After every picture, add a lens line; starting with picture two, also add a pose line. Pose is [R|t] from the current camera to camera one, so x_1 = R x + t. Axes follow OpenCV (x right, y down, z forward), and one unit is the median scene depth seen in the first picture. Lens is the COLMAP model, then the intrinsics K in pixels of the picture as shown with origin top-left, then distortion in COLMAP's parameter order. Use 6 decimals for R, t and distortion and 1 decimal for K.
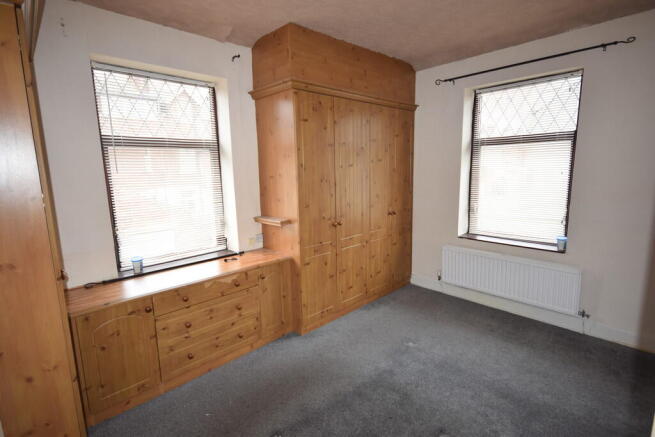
lens RADIAL K [[310.7, 0, 327.3], [0, 310.7, 222.9], [0, 0, 1]] dist [0.001684, 0.000194]
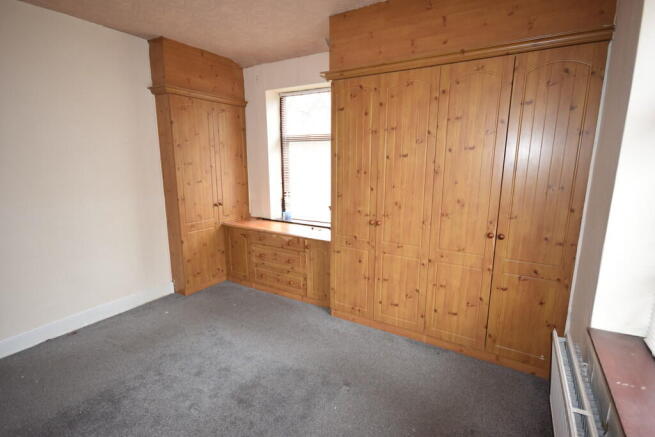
lens RADIAL K [[323.5, 0, 327.5], [0, 323.5, 218.5], [0, 0, 1]] dist [-0.000667, 0.000050]
pose [[0.271436, 0.220188, -0.936931, 0.902078], [-0.158386, 0.970426, 0.182174, -0.163113], [0.949335, 0.098948, 0.298284, 0.643499]]
